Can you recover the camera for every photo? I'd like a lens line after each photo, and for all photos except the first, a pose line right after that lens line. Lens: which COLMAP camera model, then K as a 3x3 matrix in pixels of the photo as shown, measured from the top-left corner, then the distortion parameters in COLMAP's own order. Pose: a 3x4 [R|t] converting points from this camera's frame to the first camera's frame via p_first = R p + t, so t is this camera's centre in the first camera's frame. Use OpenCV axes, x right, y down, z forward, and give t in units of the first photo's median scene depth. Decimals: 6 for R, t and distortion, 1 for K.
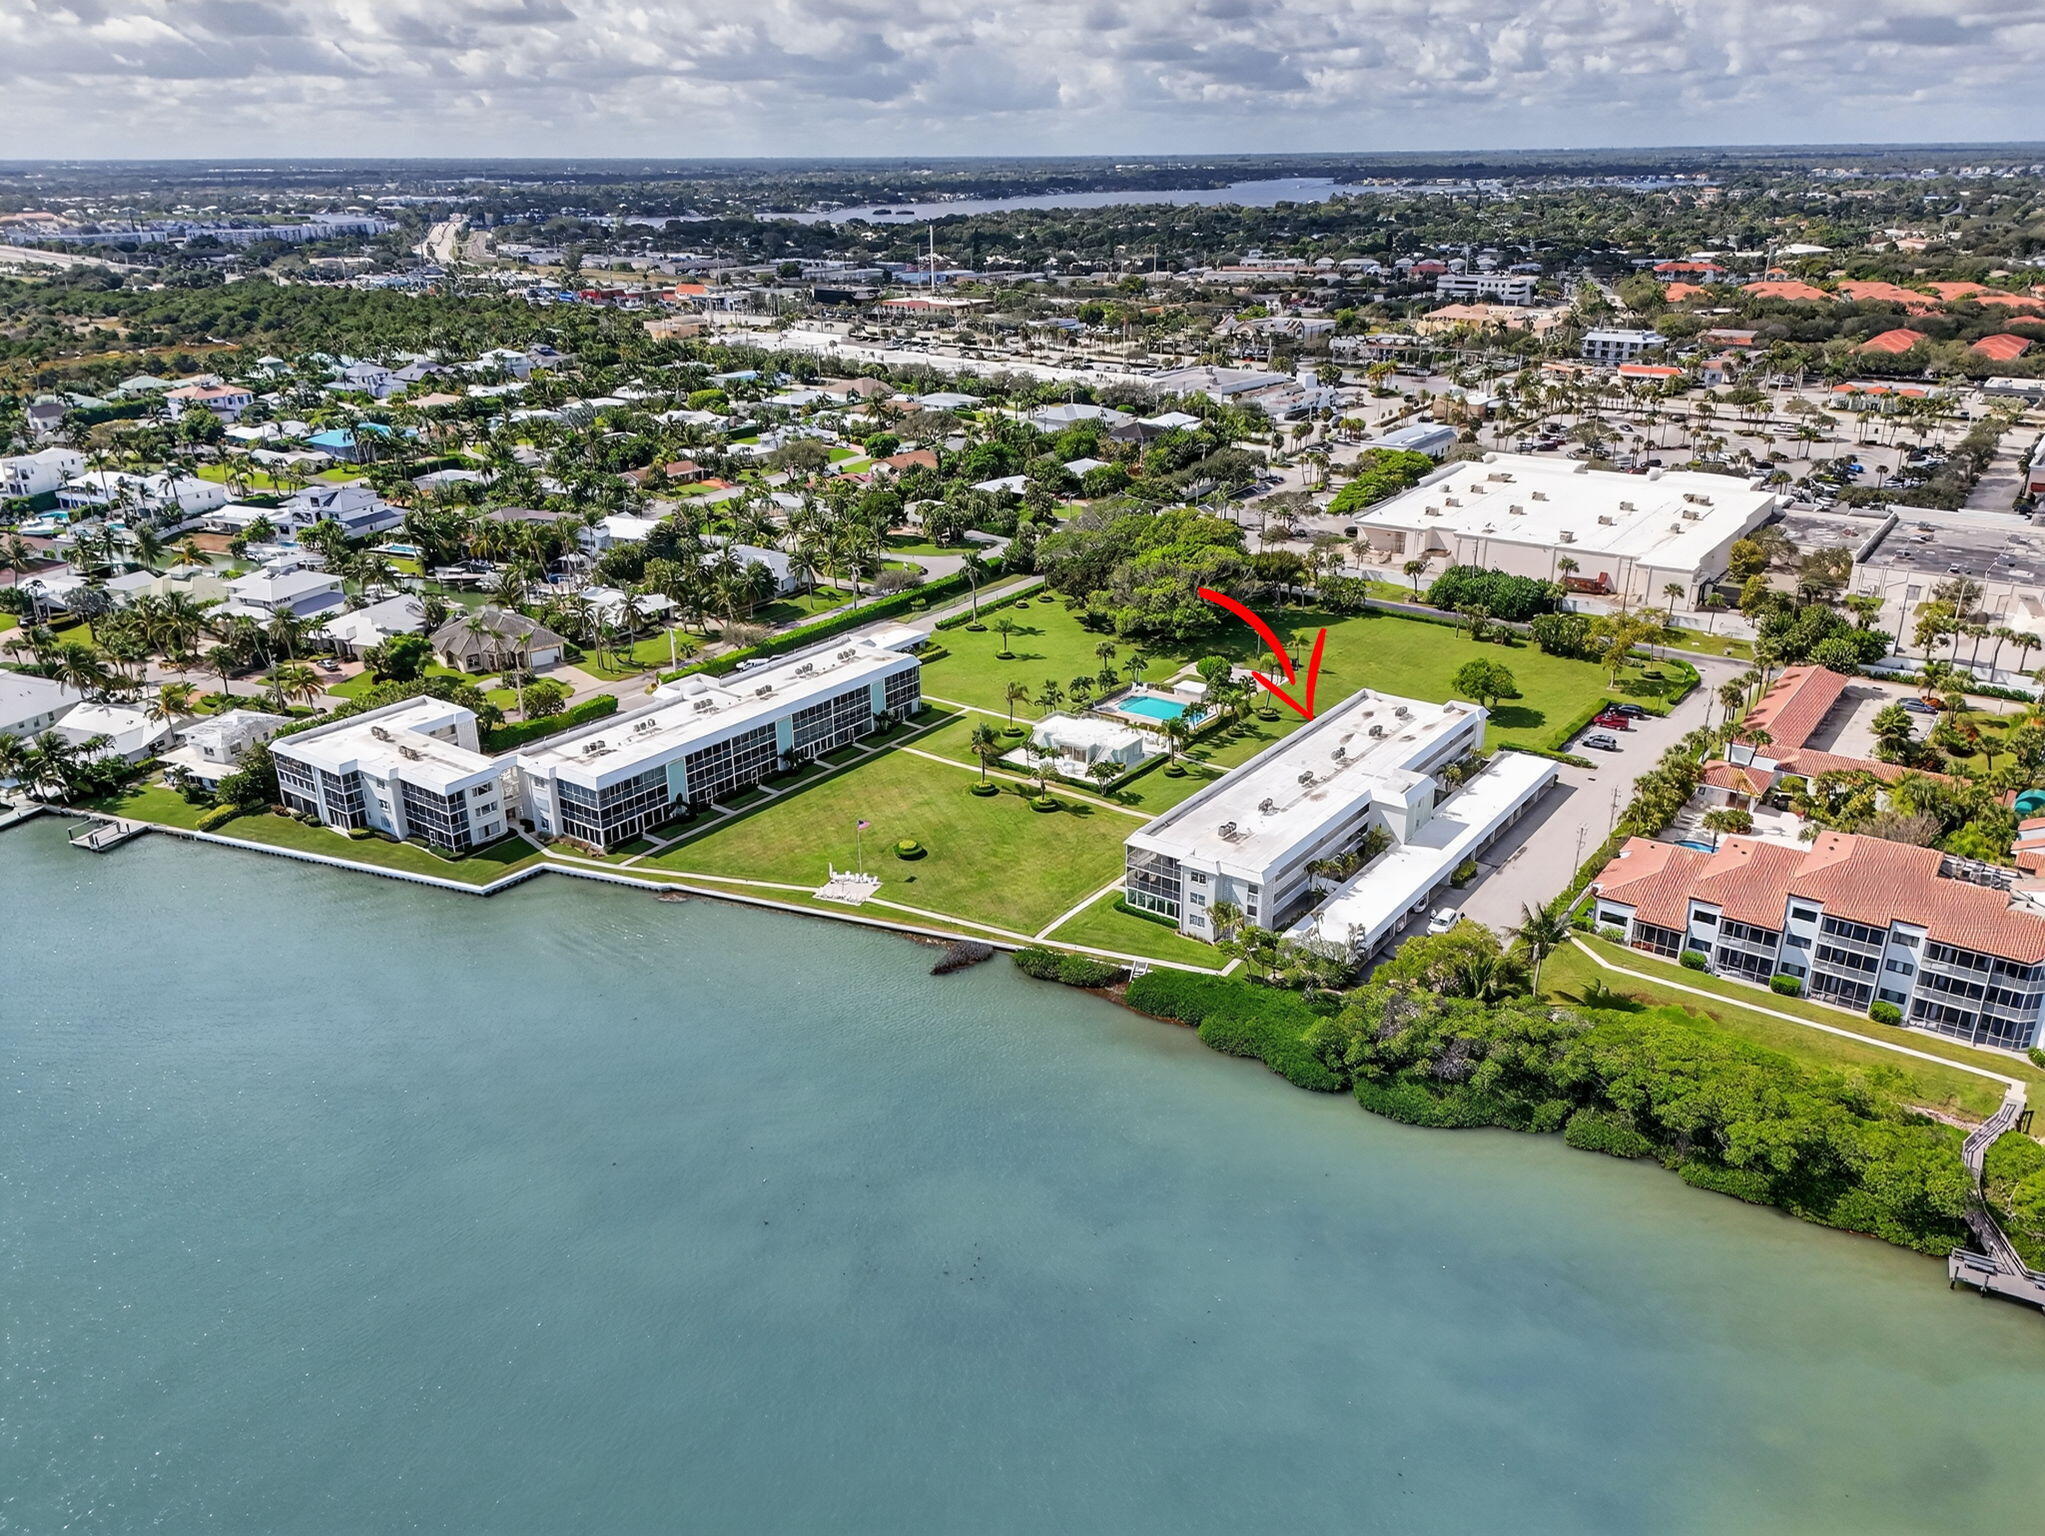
lens RADIAL K [[1507.9, 0, 1014.1], [0, 1507.9, 760.6], [0, 0, 1]] dist [0.057603, -0.043578]
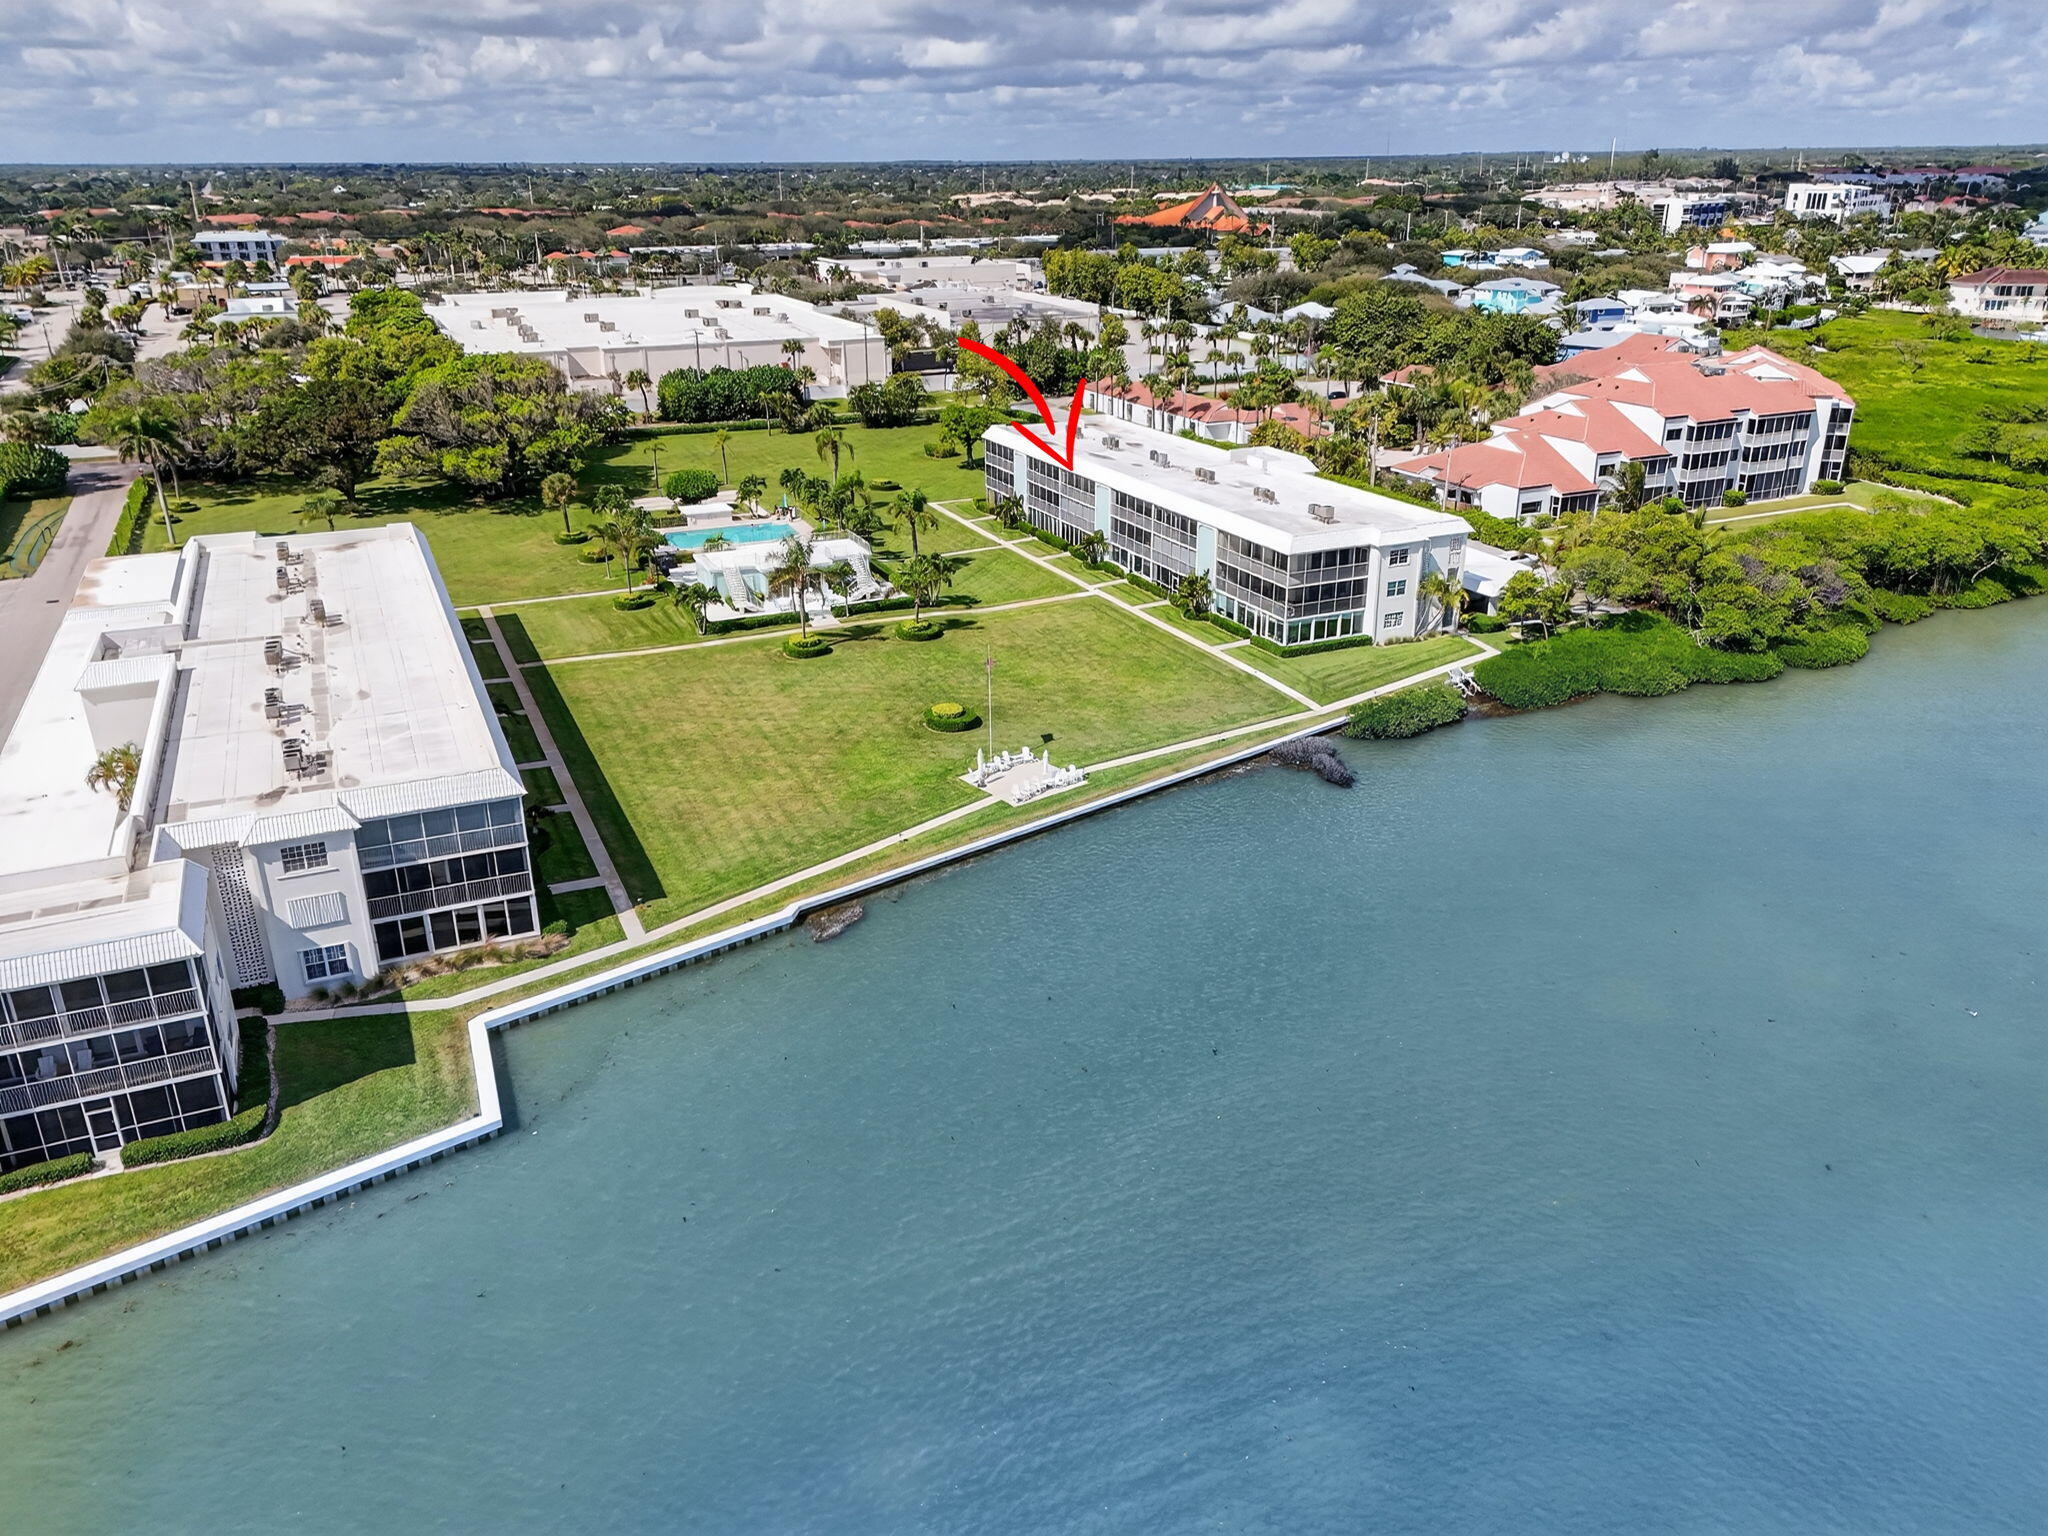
lens RADIAL K [[1510.1, 0, 1022.6], [0, 1510.1, 776.5], [0, 0, 1]] dist [0.057603, -0.043578]
pose [[0.491411, -0.326188, 0.807537, -0.463783], [0.329285, 0.927974, 0.174456, -0.009664], [-0.806279, 0.180181, 0.563426, 0.574598]]
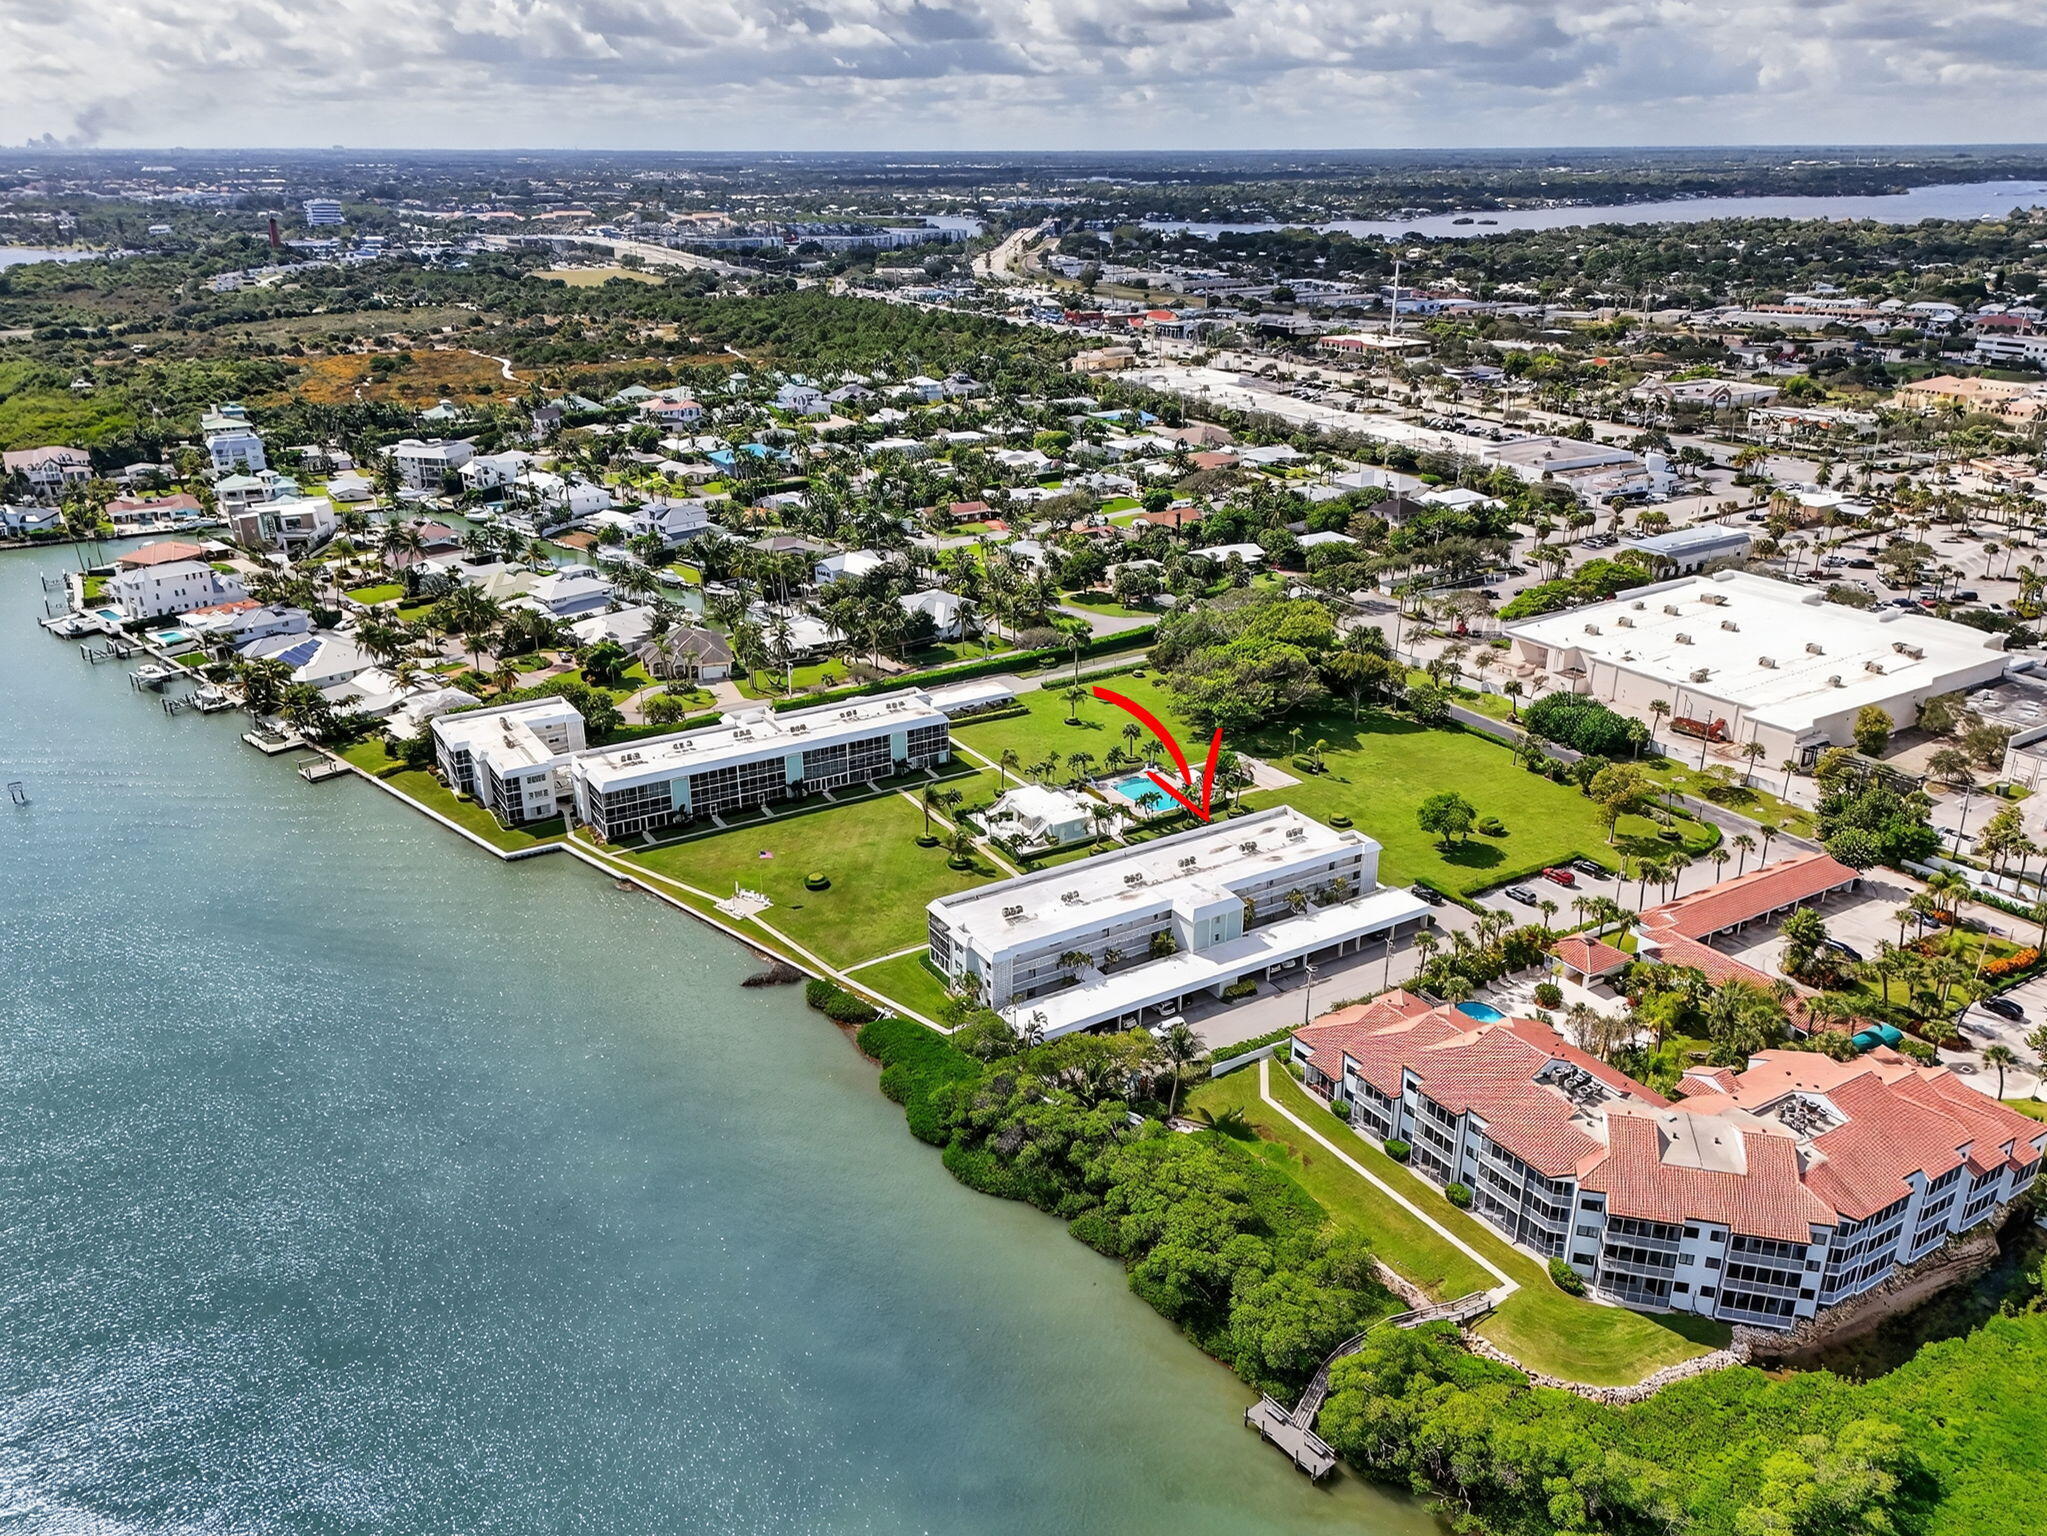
lens RADIAL K [[1509.4, 0, 1019.6], [0, 1509.4, 781.4], [0, 0, 1]] dist [0.057603, -0.043578]
pose [[0.927459, 0.150424, -0.342335, 0.421955], [-0.145092, 0.988556, 0.041292, -0.081403], [0.344628, 0.011373, 0.938670, -0.066977]]
